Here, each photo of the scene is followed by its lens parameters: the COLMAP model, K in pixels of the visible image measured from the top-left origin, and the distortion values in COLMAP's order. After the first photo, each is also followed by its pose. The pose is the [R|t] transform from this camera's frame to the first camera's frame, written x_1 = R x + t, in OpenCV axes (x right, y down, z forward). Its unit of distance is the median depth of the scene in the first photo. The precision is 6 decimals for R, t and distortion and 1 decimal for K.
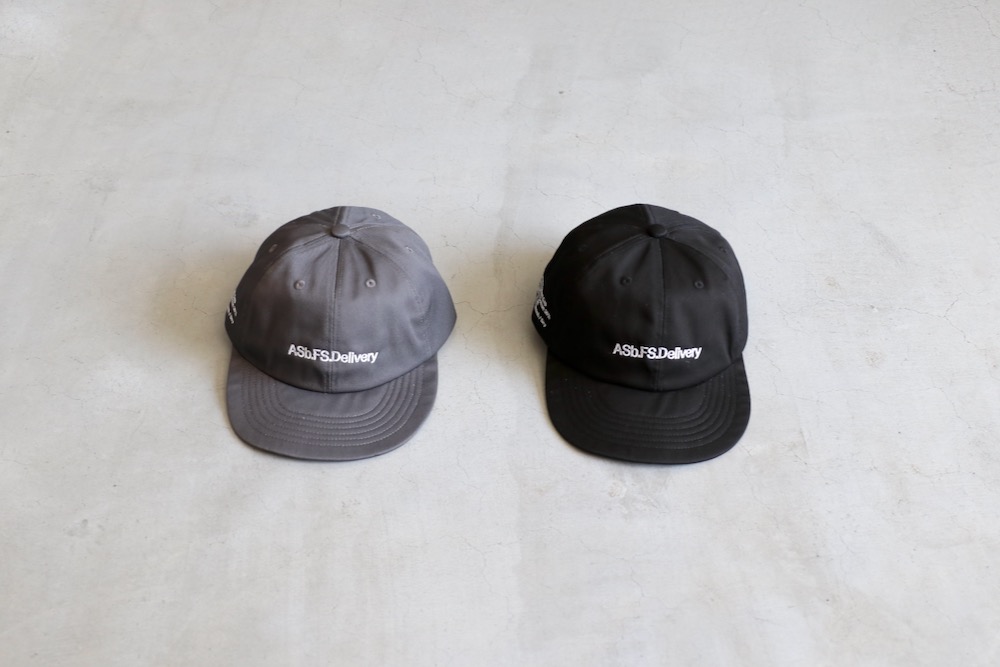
lens RADIAL K [[1346.4, 0, 480.5], [0, 1346.4, 334.8], [0, 0, 1]] dist [-0.125128, 0.090471]
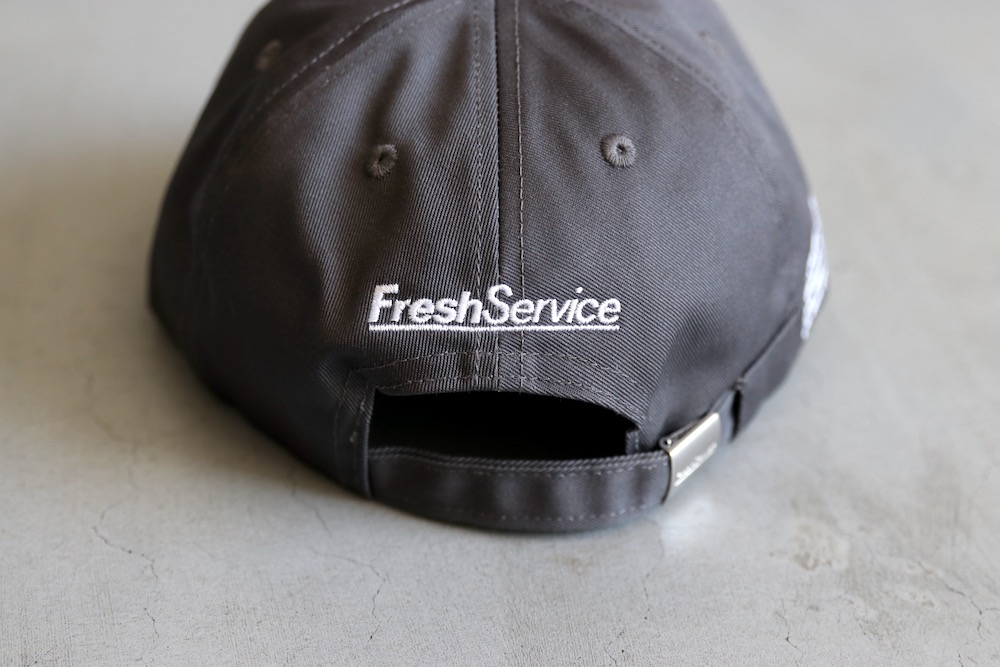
lens RADIAL K [[1456.3, 0, 500.0], [0, 1456.3, 333.5], [0, 0, 1]] dist [-0.065104, 0.043551]
pose [[0.992746, -0.030405, 0.116326, -0.007573], [0.043956, 0.992304, -0.115763, 0.104228], [-0.111911, 0.120036, 0.986442, 0.688573]]
